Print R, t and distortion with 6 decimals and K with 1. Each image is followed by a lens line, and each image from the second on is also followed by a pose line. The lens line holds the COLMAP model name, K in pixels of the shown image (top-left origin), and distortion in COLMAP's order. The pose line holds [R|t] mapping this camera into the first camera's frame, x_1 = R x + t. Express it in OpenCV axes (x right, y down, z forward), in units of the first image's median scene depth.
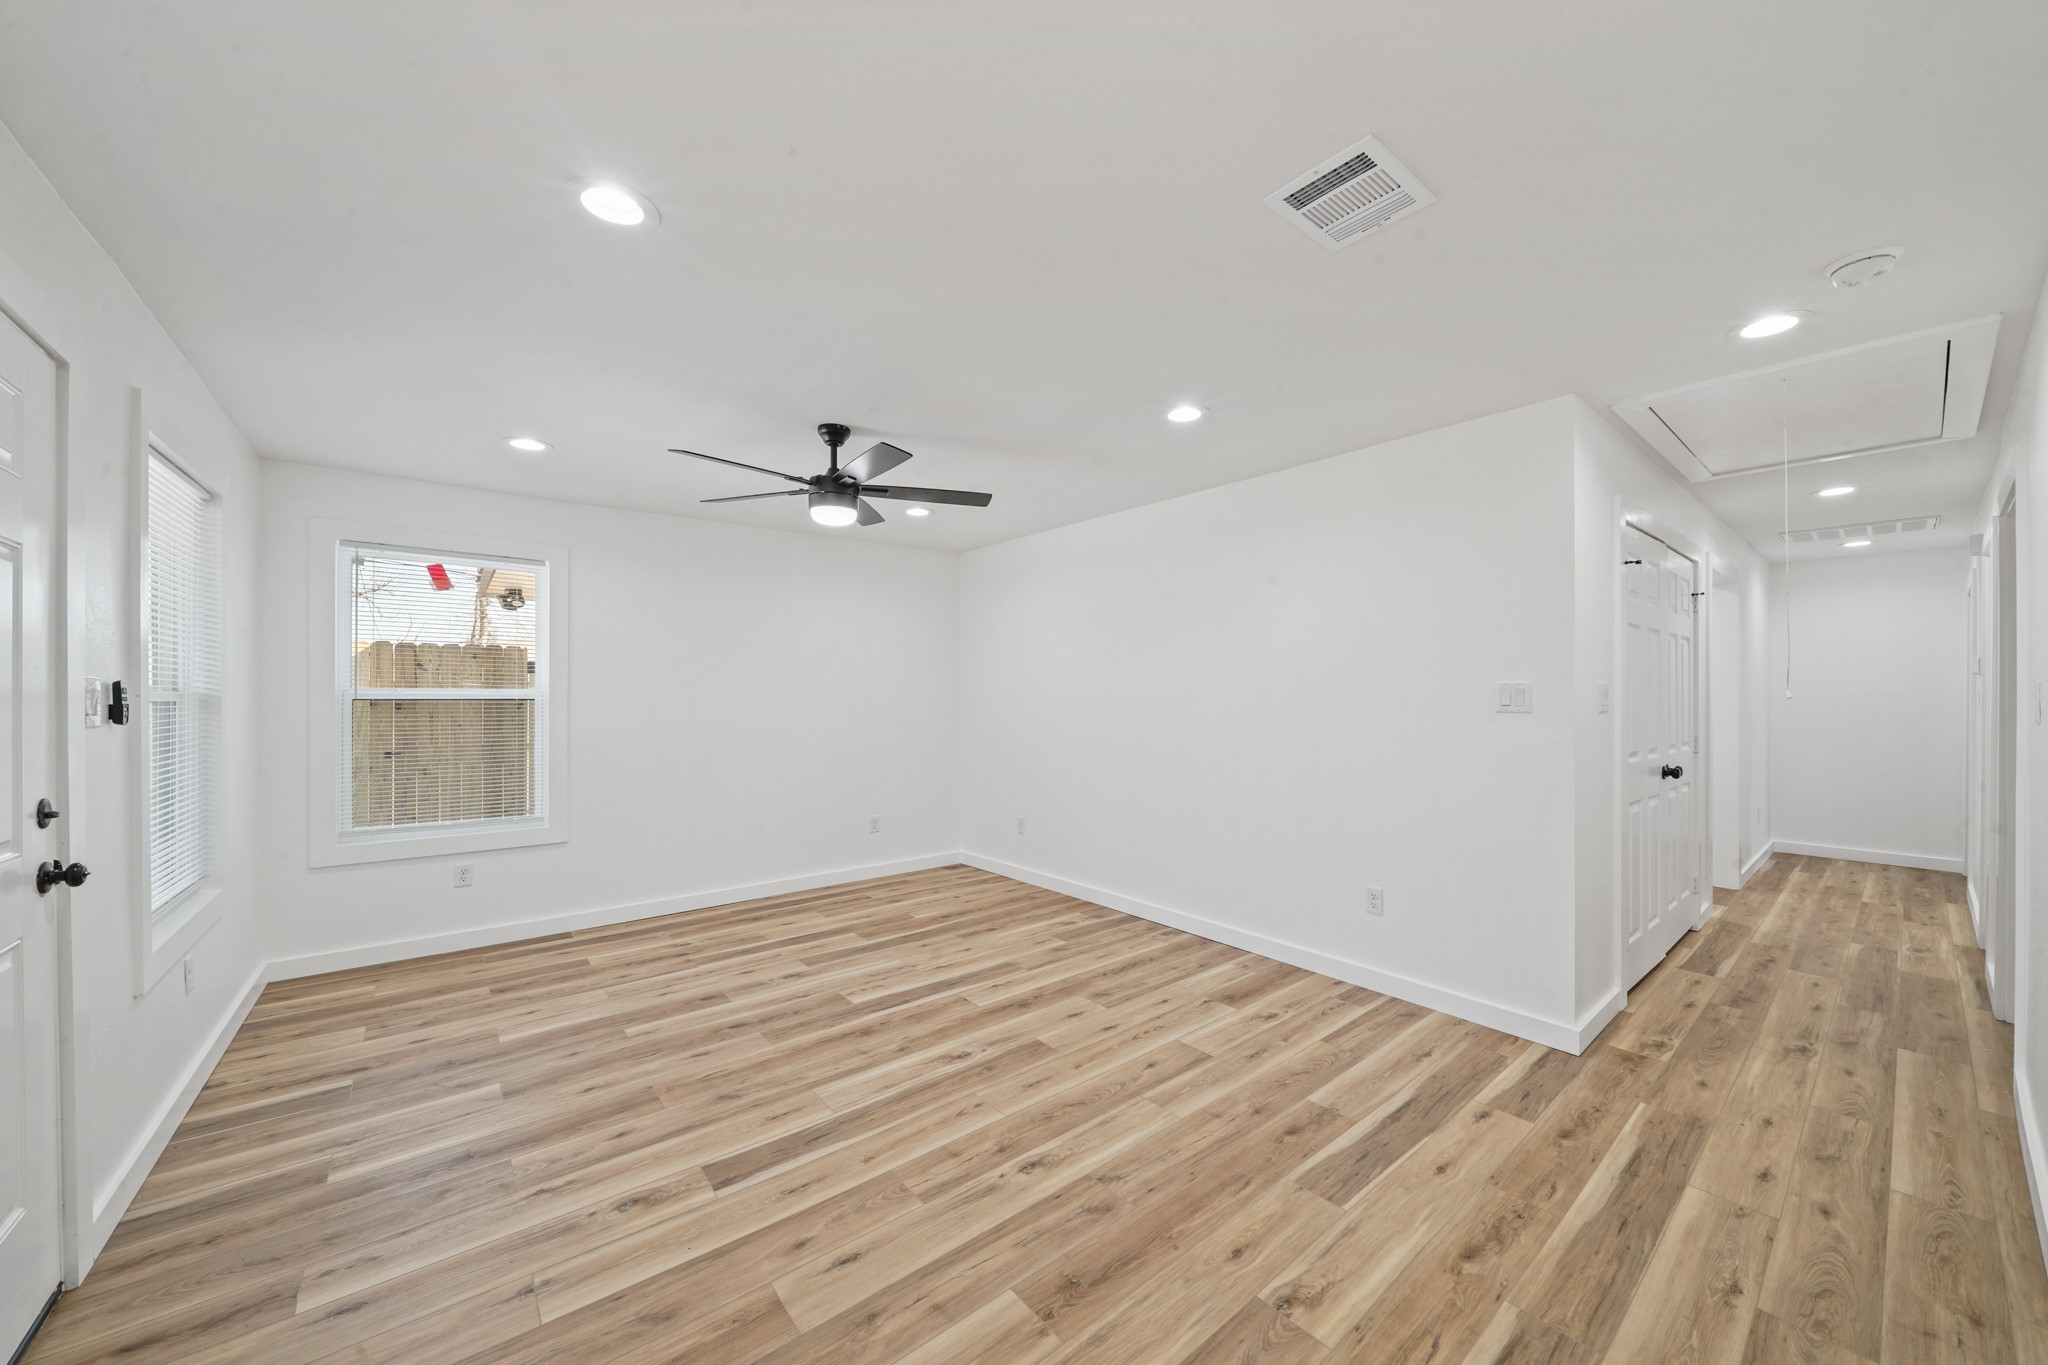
lens RADIAL K [[747.1, 0, 1033.2], [0, 747.1, 691.8], [0, 0, 1]] dist [-0.007379, -0.000322]
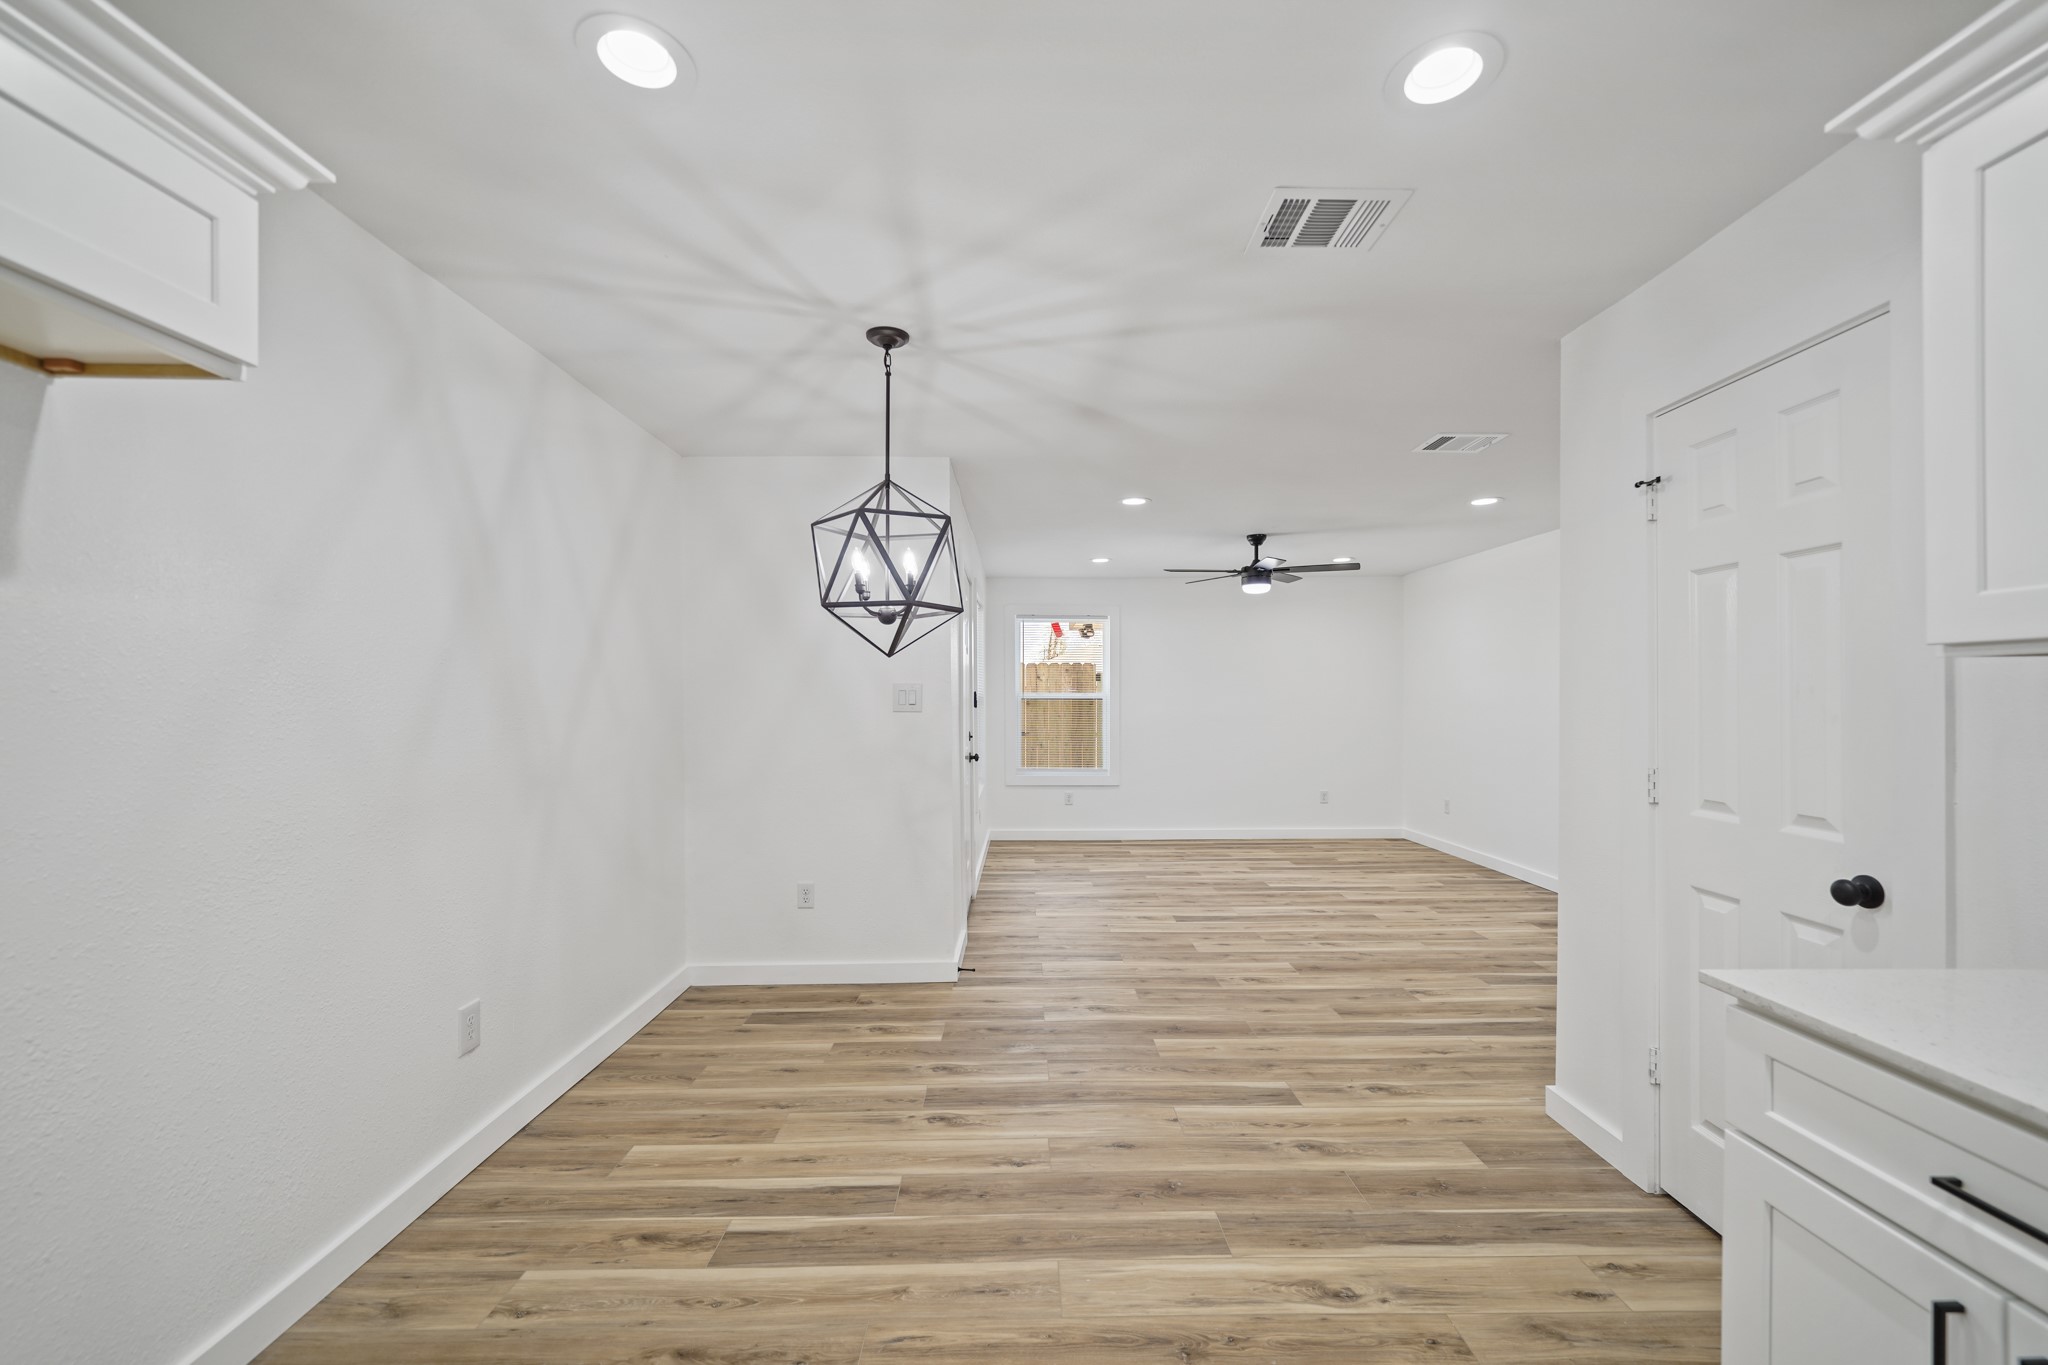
lens RADIAL K [[841.1, 0, 1023.4], [0, 841.1, 693.8], [0, 0, 1]] dist [0.000288, -0.000038]
pose [[0.781508, -0.001207, -0.623894, 0.519407], [0.002611, 0.999996, 0.001336, -0.006218], [0.623890, -0.002673, 0.781508, -0.825402]]
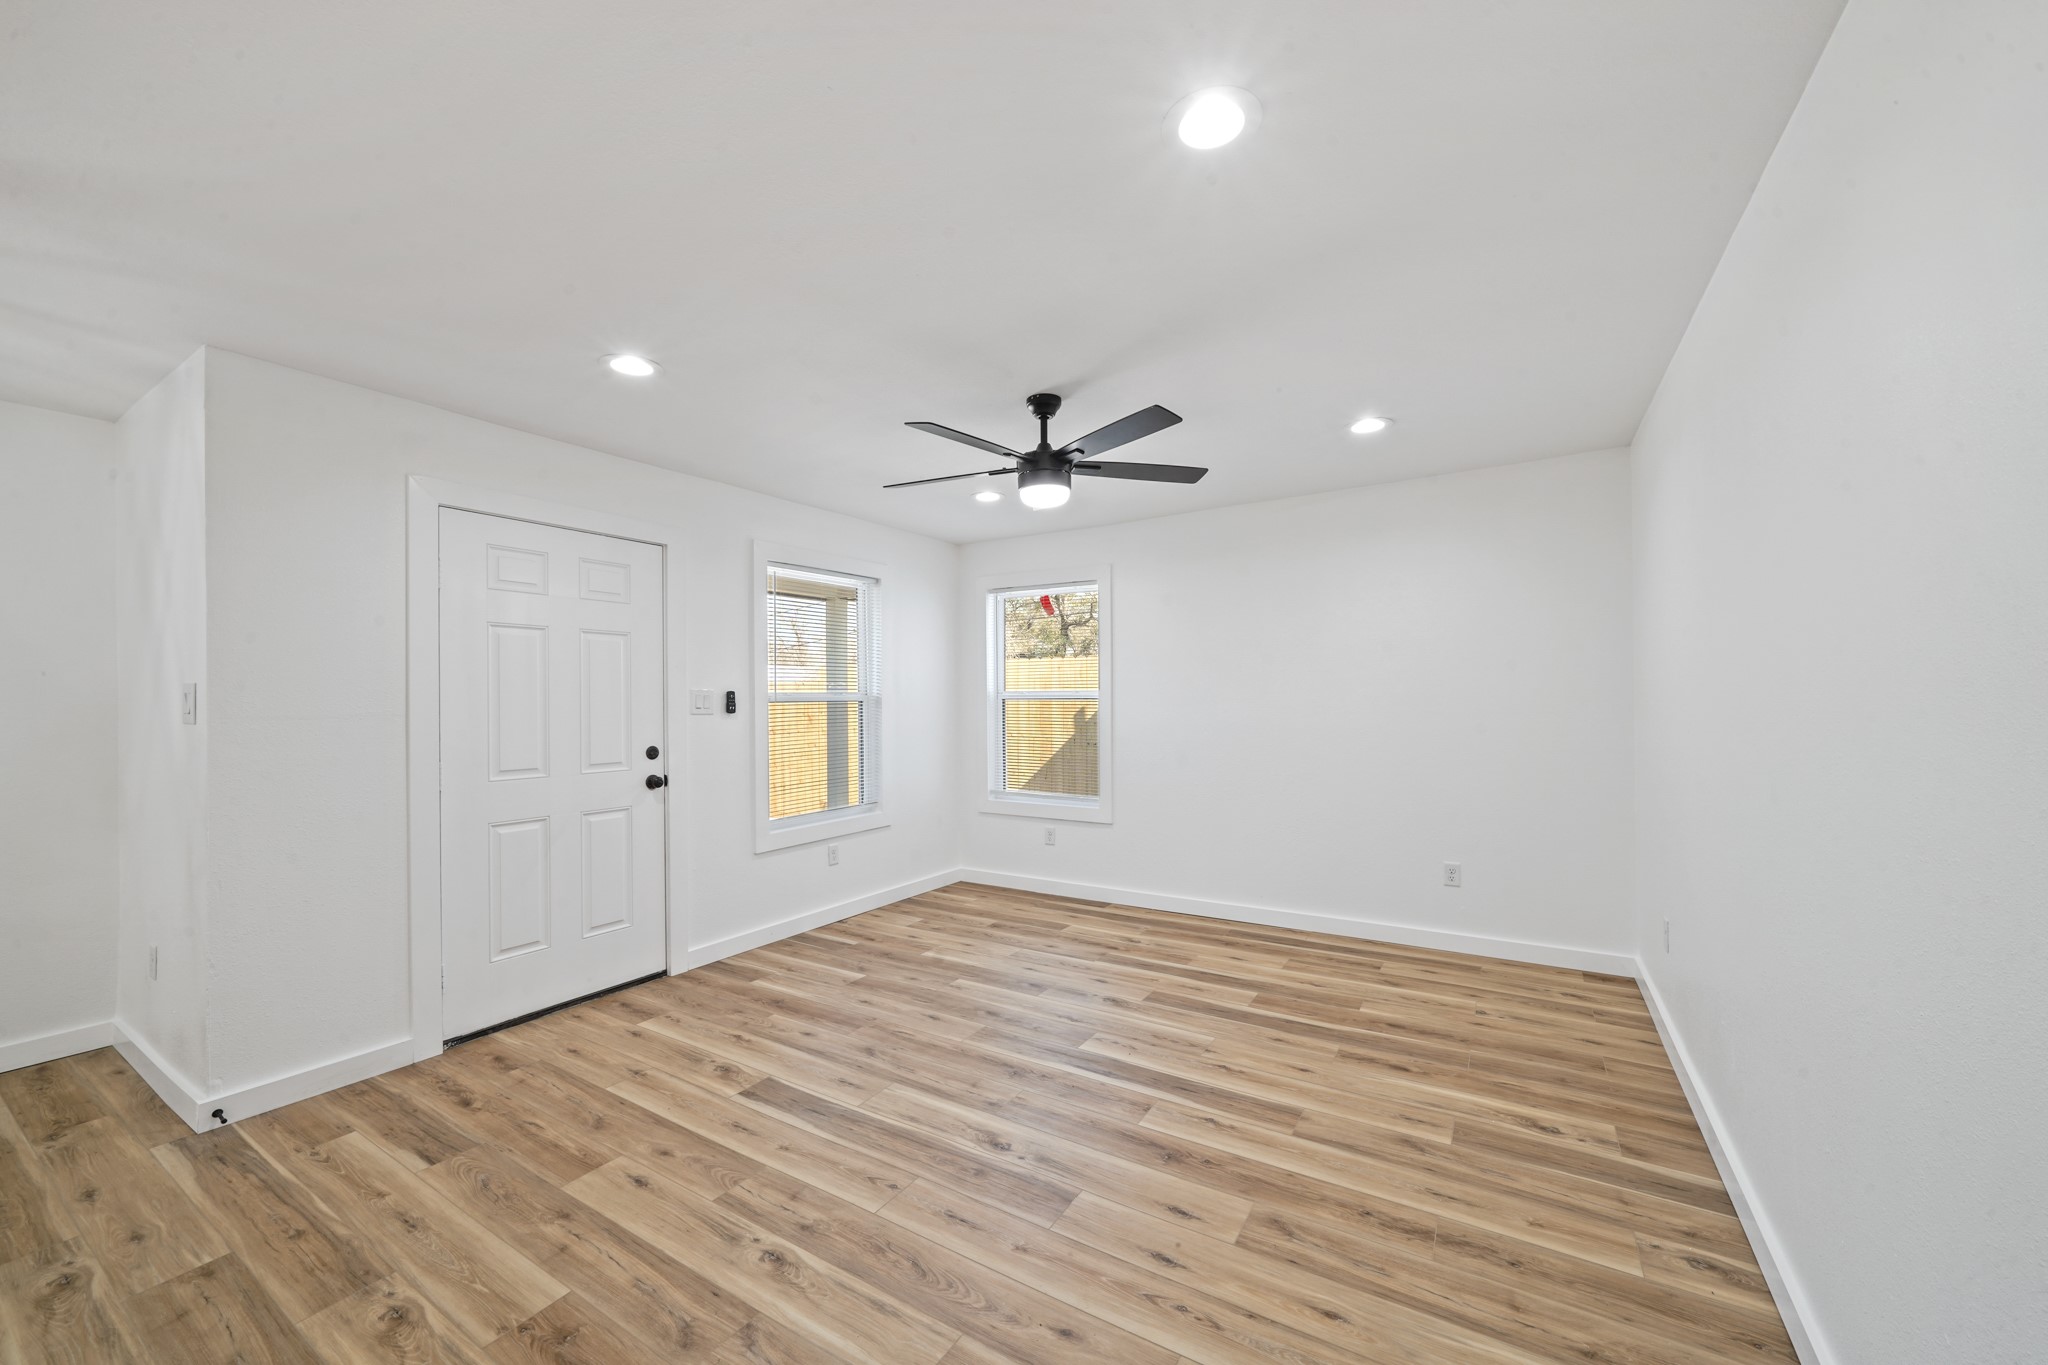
lens RADIAL K [[778.7, 0, 1023.7], [0, 778.7, 698.5], [0, 0, 1]] dist [0.000986, -0.000067]
pose [[0.311791, -0.001487, -0.950149, 0.649625], [0.014727, 0.999886, 0.003267, 0.006000], [0.950037, -0.015012, 0.311778, 0.709145]]
